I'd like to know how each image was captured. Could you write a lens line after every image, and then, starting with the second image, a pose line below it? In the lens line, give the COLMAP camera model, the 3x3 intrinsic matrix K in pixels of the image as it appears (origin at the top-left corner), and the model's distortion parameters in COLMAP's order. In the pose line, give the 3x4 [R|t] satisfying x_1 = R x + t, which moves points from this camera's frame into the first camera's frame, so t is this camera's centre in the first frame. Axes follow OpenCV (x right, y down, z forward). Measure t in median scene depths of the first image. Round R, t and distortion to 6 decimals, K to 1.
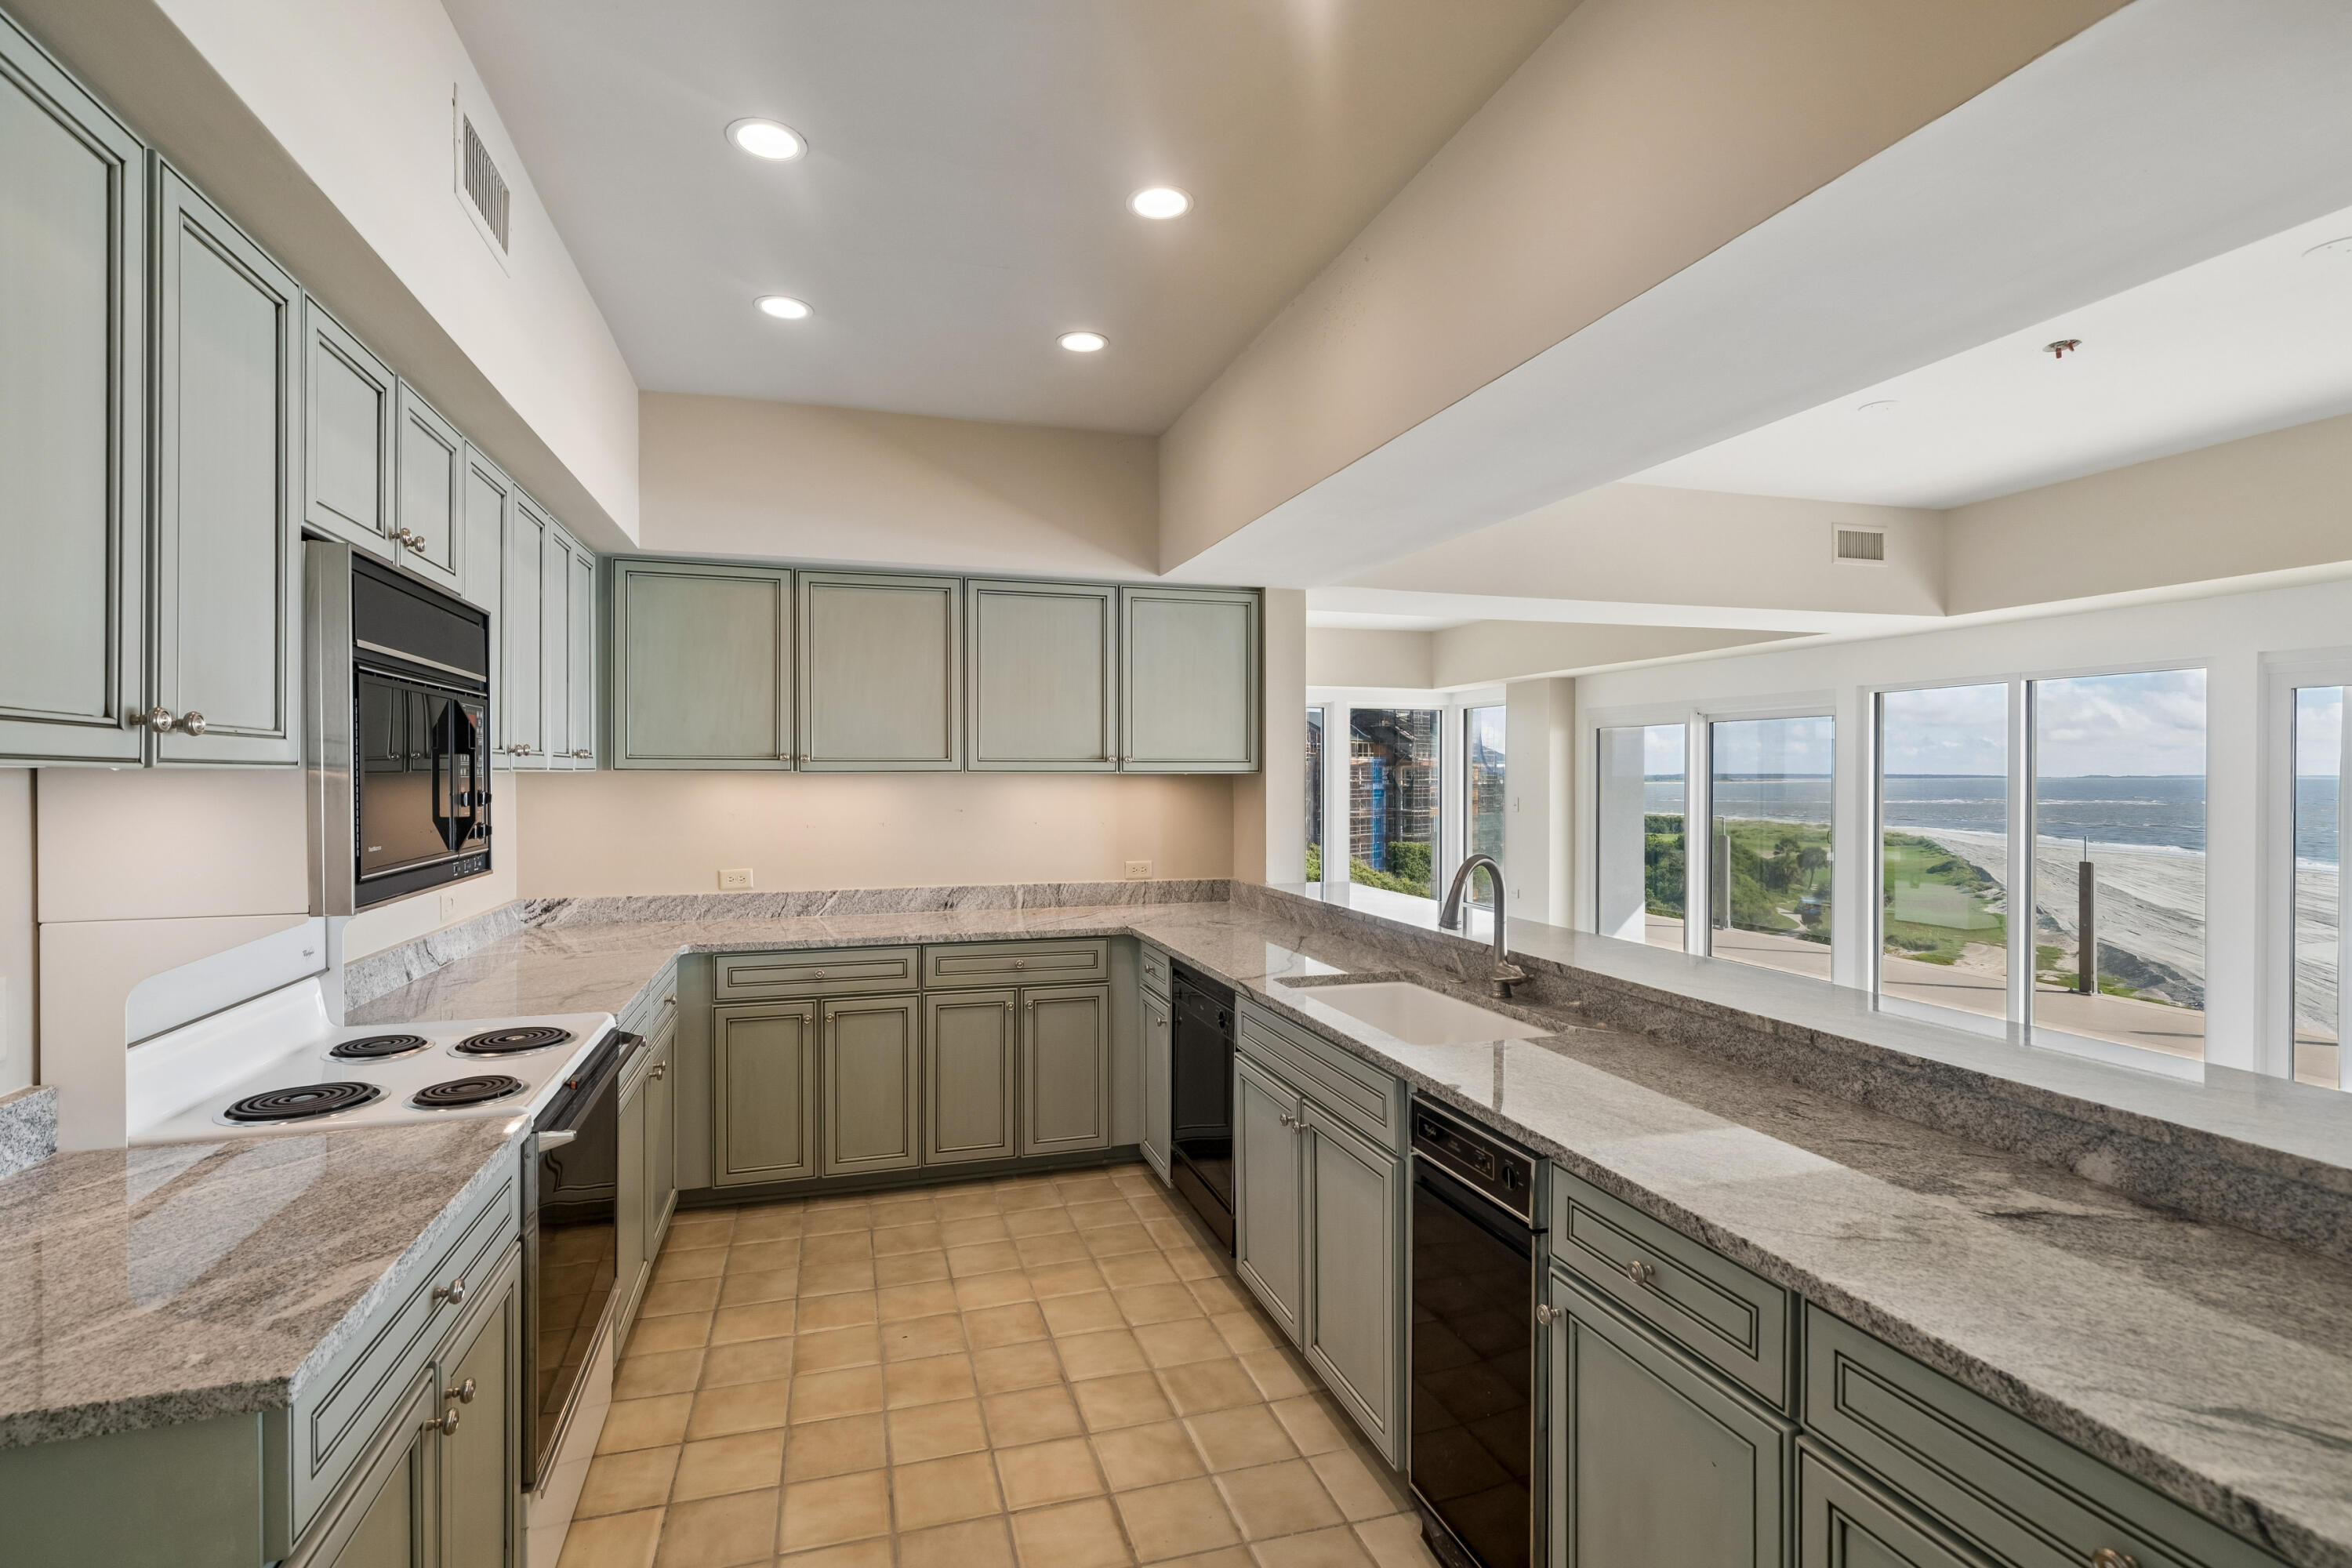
lens RADIAL K [[1079.7, 0, 1190.0], [0, 1079.7, 775.8], [0, 0, 1]] dist [0.003107, 0.000887]
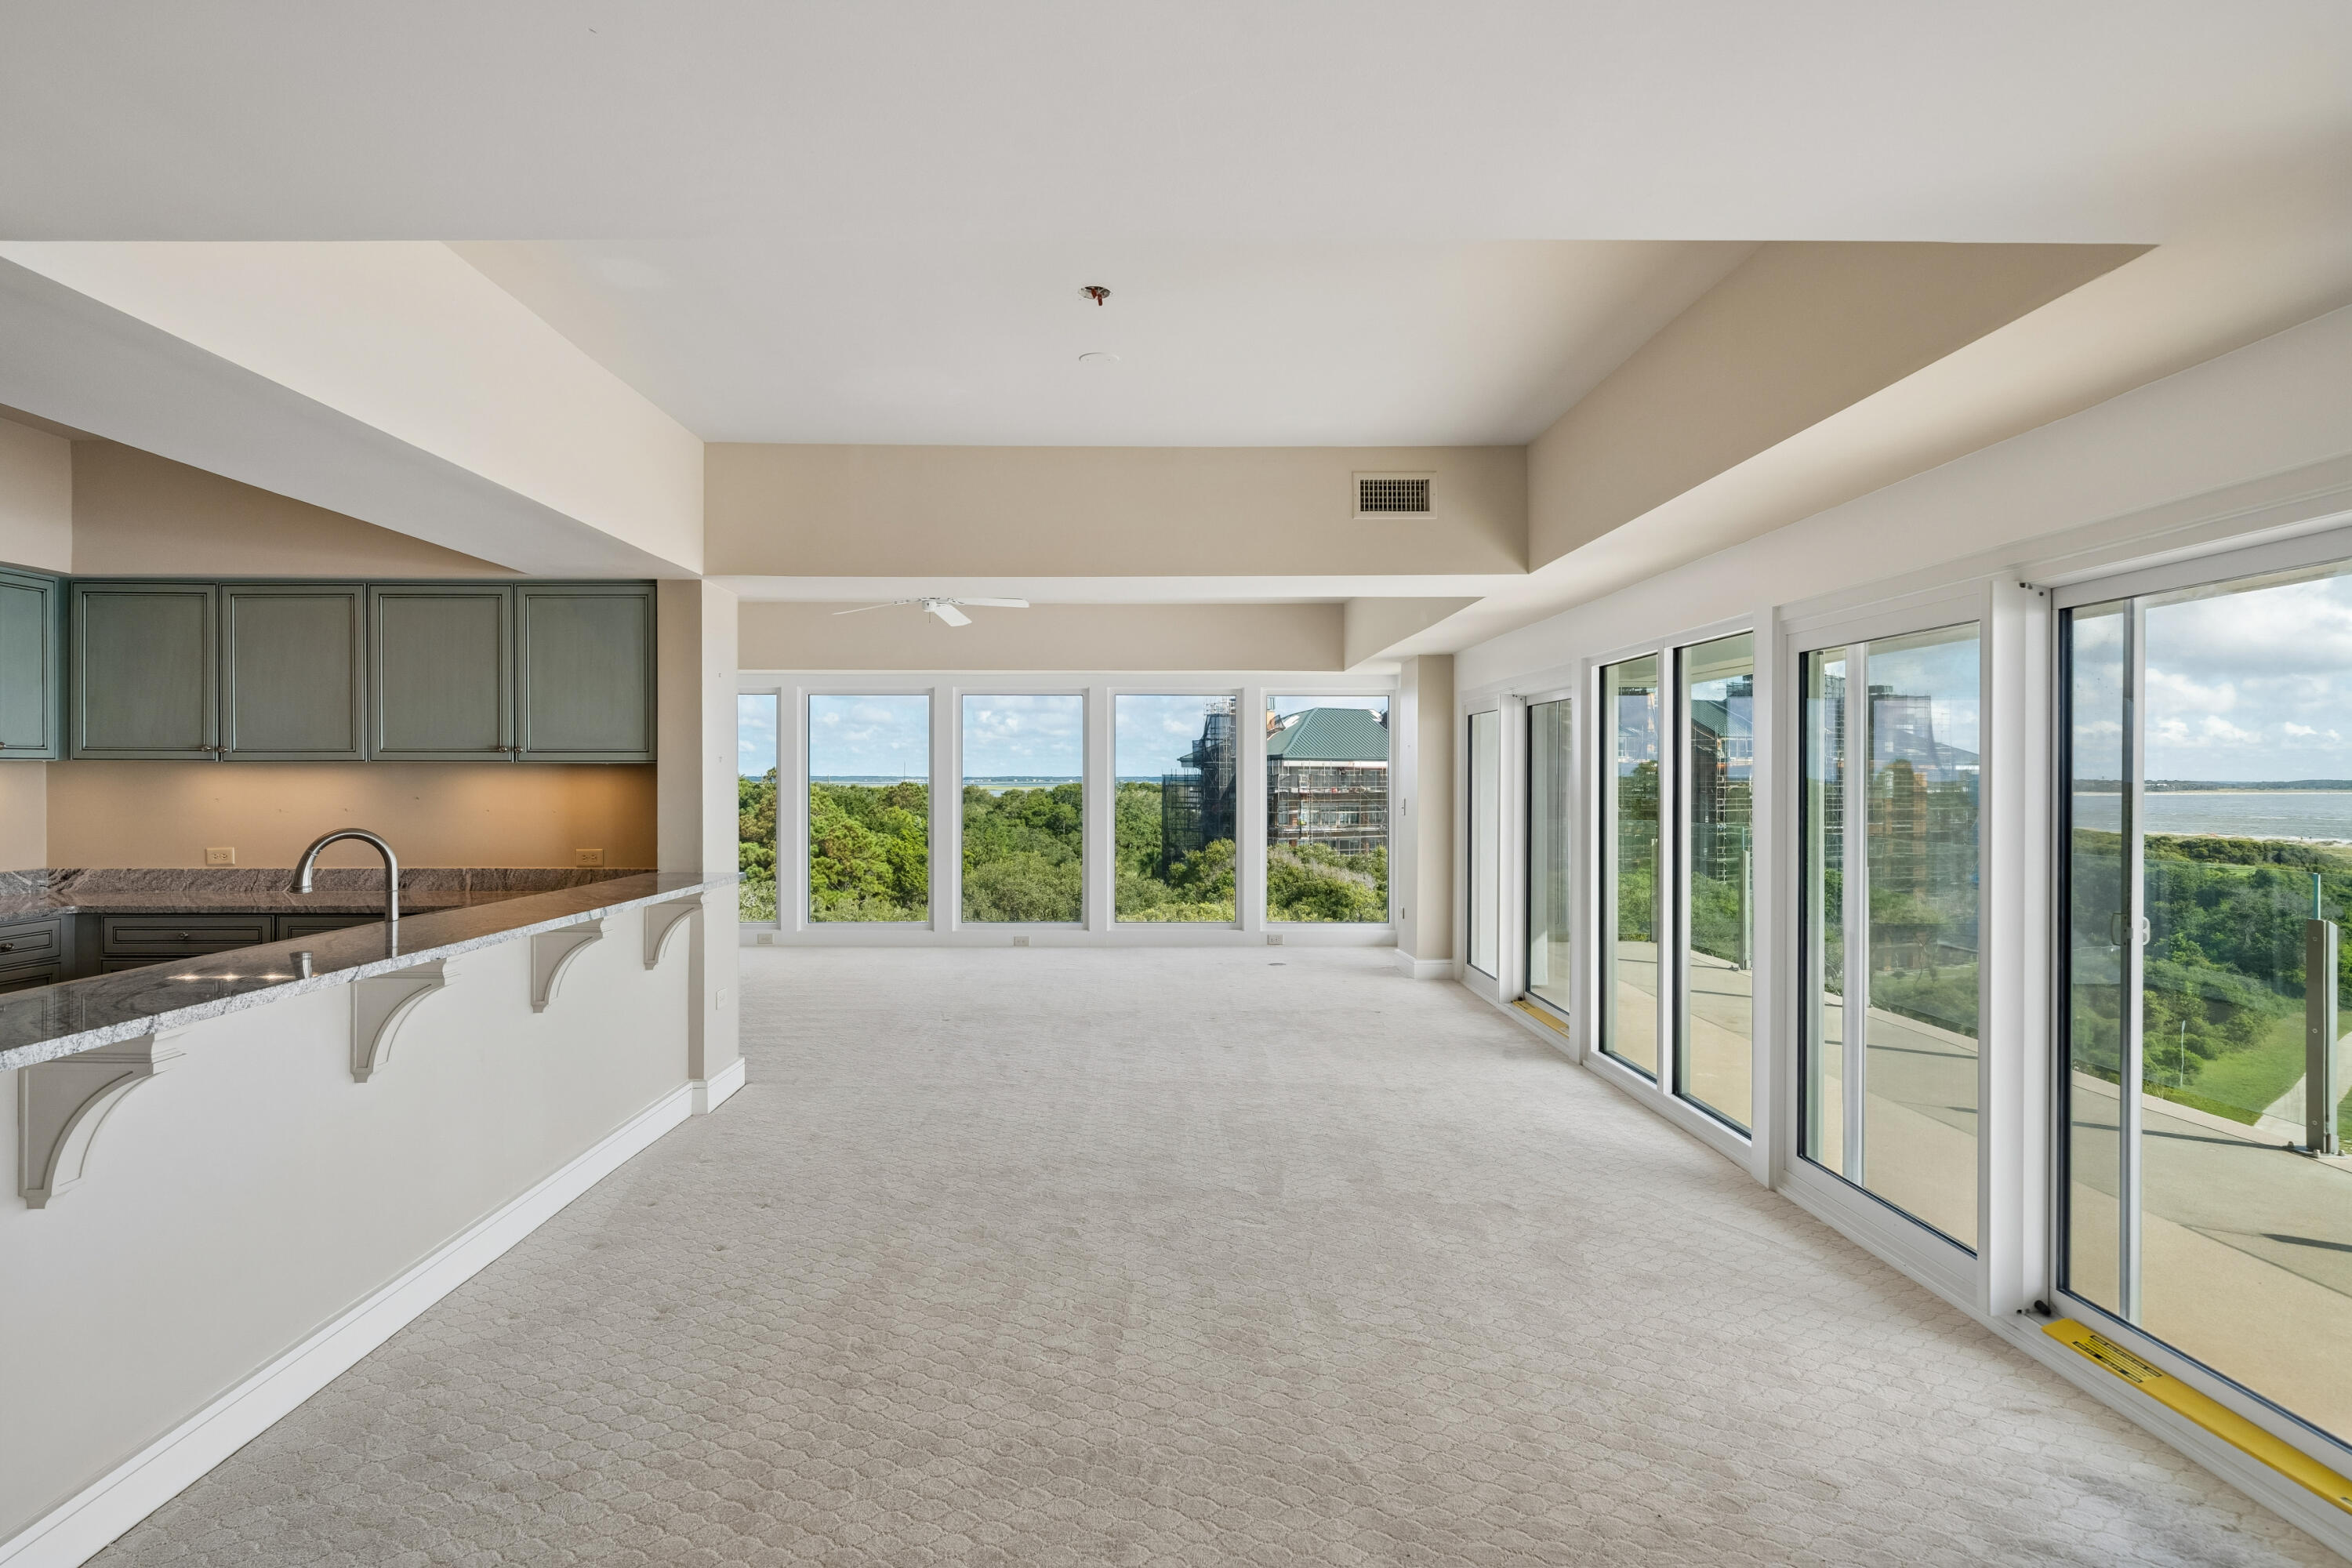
lens RADIAL K [[1288.9, 0, 1170.1], [0, 1288.9, 785.0], [0, 0, 1]] dist [0.003021, 0.000453]
pose [[0.960405, 0.002944, -0.278592, 0.929928], [-0.001962, 0.999991, 0.003804, 0.013609], [0.278601, -0.003107, 0.960402, -0.025408]]
